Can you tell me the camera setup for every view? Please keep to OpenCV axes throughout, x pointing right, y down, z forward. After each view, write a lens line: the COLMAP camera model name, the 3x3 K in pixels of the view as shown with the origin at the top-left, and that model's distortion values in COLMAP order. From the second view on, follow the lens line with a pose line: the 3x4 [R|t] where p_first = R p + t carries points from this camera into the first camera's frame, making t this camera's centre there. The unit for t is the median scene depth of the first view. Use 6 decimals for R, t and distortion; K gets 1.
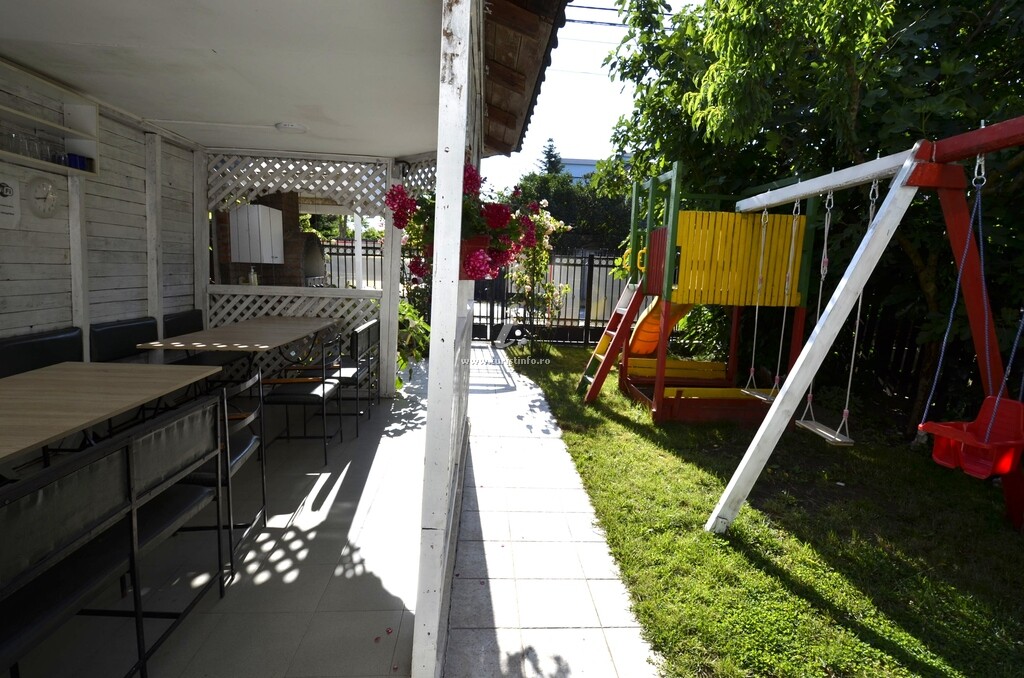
lens RADIAL K [[536.5, 0, 515.6], [0, 536.5, 343.0], [0, 0, 1]] dist [0.006141, -0.019658]
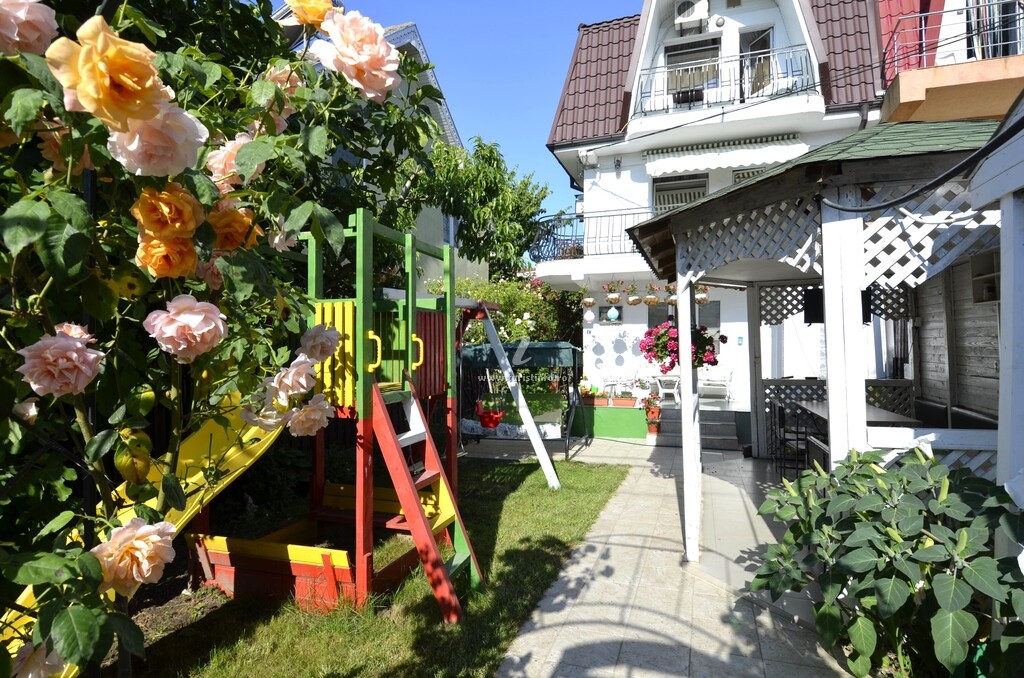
lens RADIAL K [[536.5, 0, 512.8], [0, 536.5, 345.8], [0, 0, 1]] dist [0.006141, -0.019658]
pose [[-0.925383, -0.028653, 0.377949, -0.171056], [0.023540, 0.990869, 0.132754, -0.325902], [-0.378302, 0.131746, -0.916259, 2.099256]]
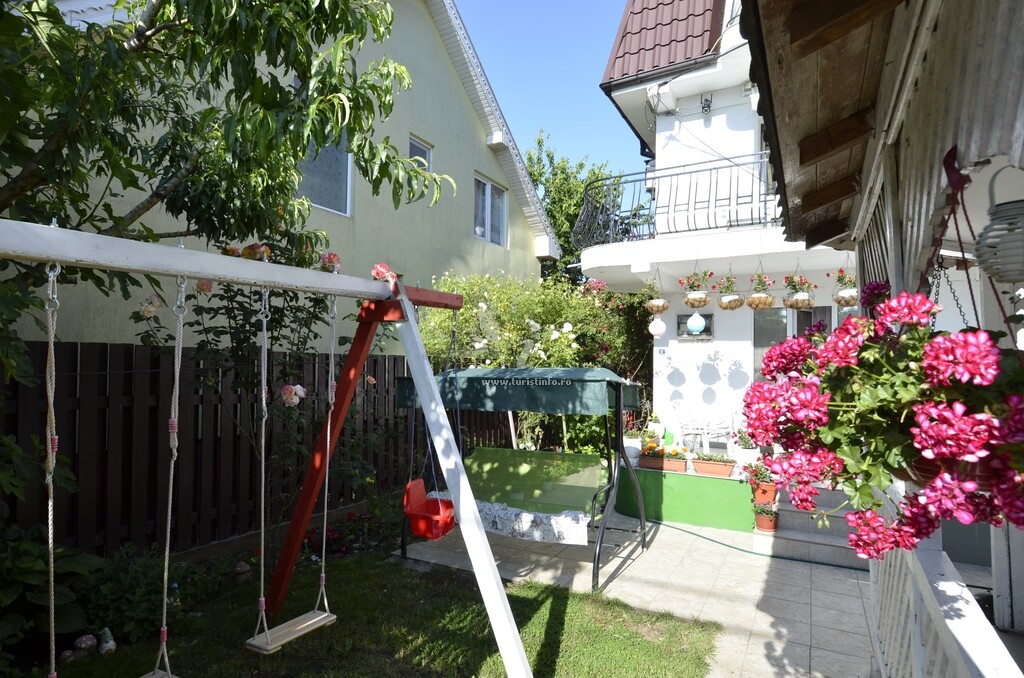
lens RADIAL K [[536.5, 0, 514.1], [0, 536.5, 346.7], [0, 0, 1]] dist [0.006141, -0.019658]
pose [[-0.849959, -0.023624, 0.526318, -0.035958], [0.031467, 0.994934, 0.095476, -0.233245], [-0.525908, 0.097712, -0.844910, 1.259455]]
